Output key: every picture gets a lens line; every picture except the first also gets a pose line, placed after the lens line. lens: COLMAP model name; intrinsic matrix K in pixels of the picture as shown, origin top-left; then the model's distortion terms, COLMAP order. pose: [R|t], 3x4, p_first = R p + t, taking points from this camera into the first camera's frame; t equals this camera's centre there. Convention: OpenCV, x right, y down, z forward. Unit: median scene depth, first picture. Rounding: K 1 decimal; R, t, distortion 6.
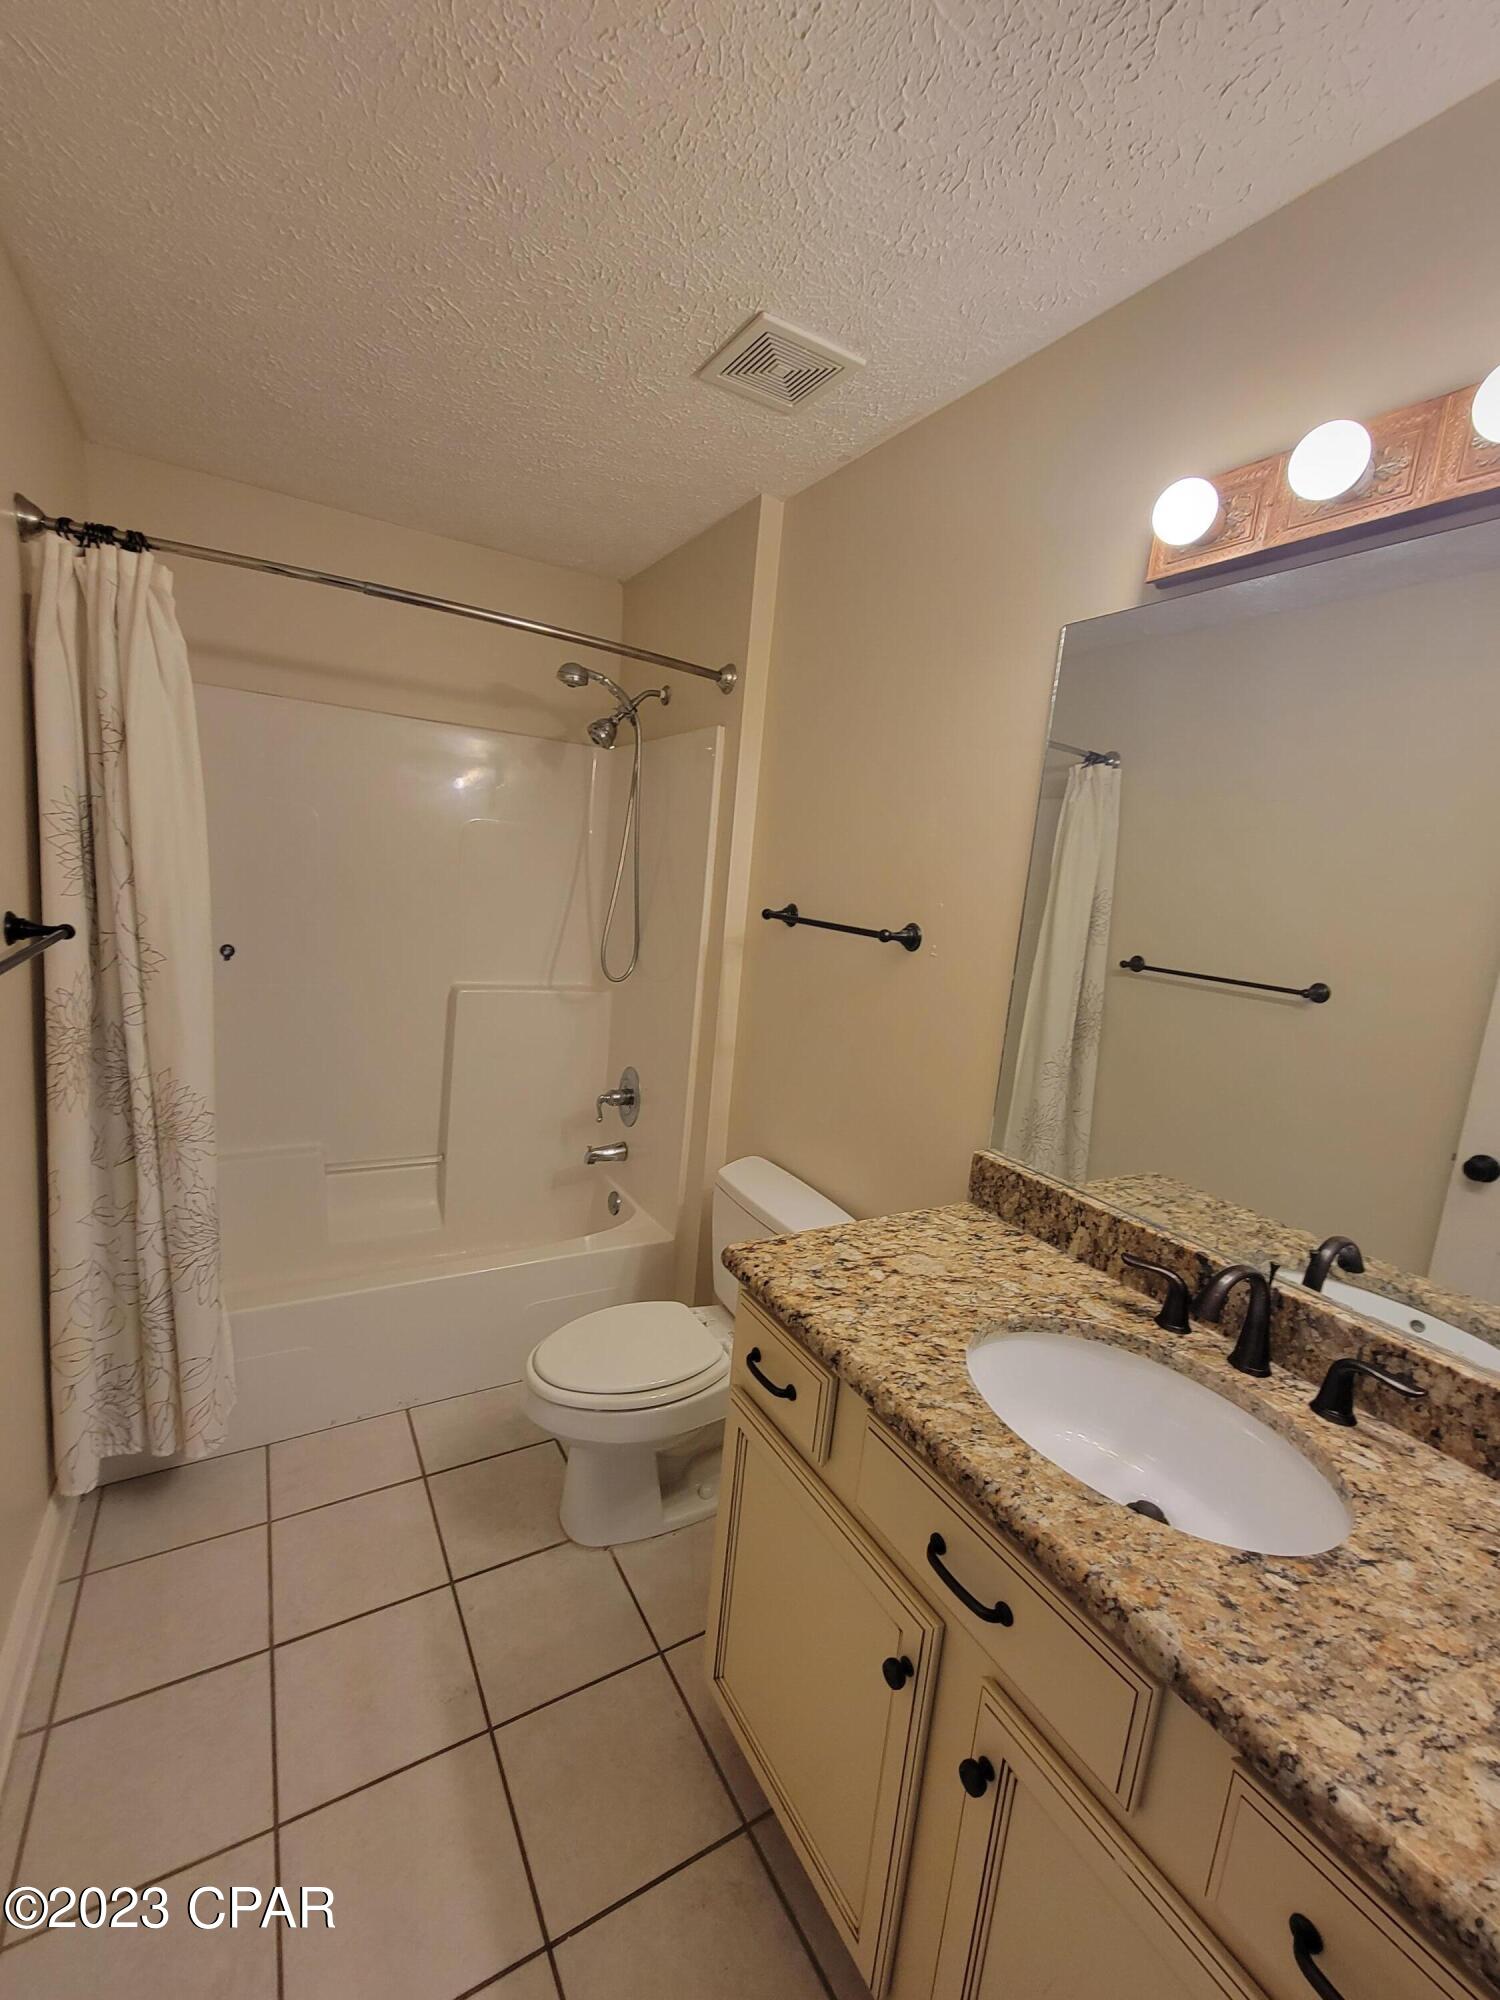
lens RADIAL K [[820.2, 0, 739.4], [0, 820.2, 1000.9], [0, 0, 1]] dist [0.003502, -0.002769]
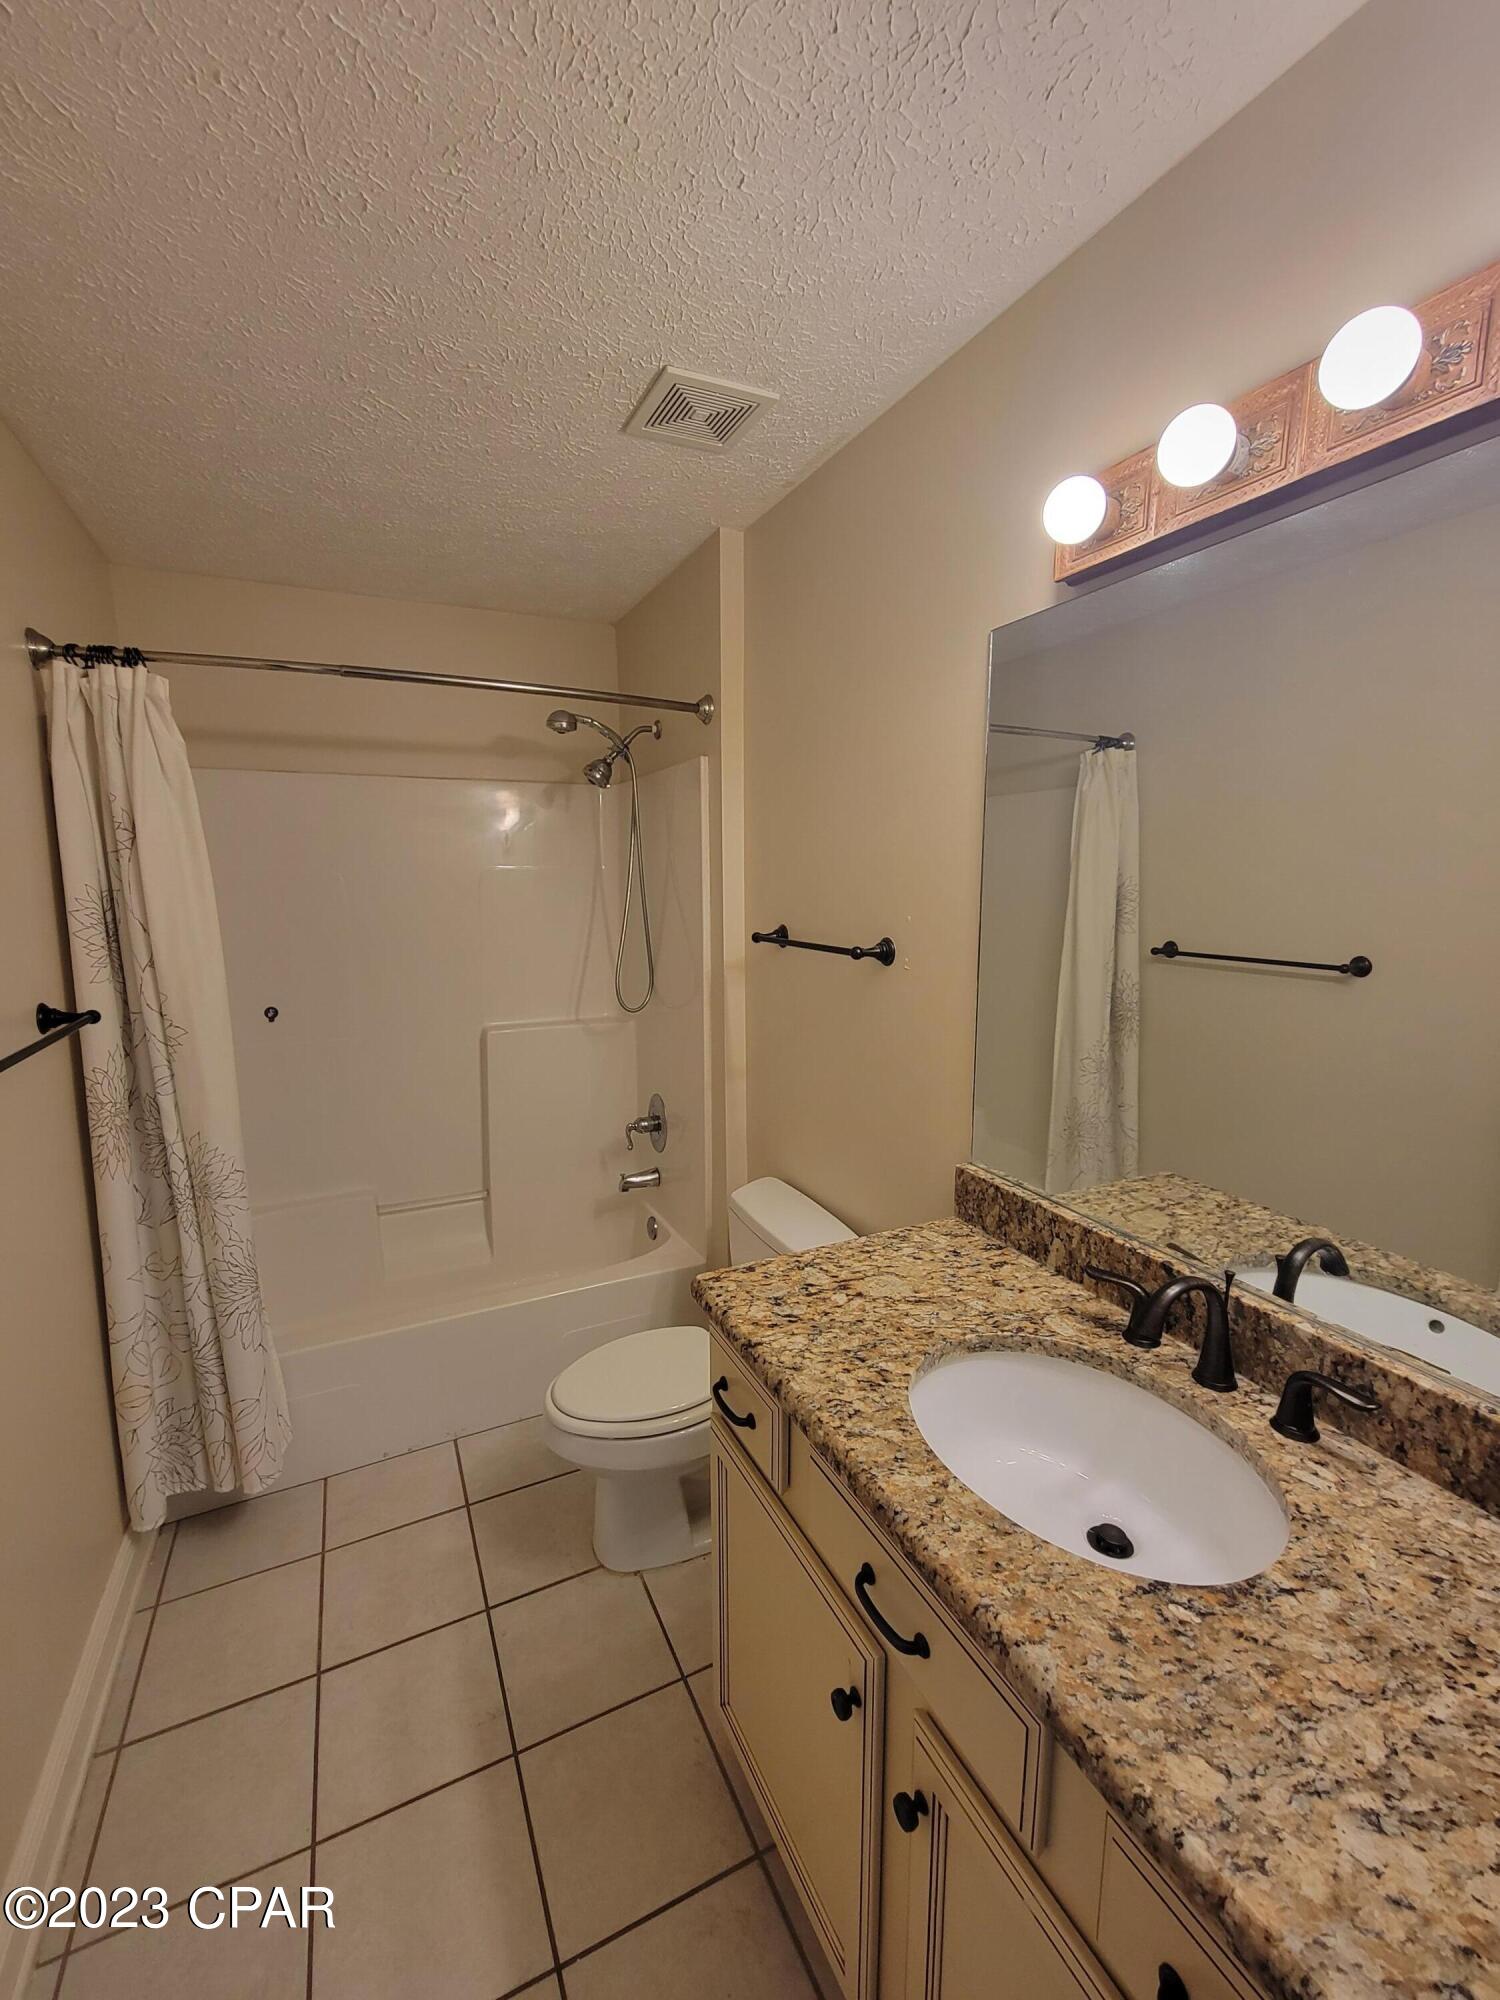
lens RADIAL K [[820.2, 0, 738.7], [0, 820.2, 1000.5], [0, 0, 1]] dist [0.003502, -0.002769]
pose [[0.992002, -0.080021, -0.097616, 0.145578], [0.078762, 0.996754, -0.016687, -0.018917], [0.098635, 0.008865, 0.995084, -0.010657]]
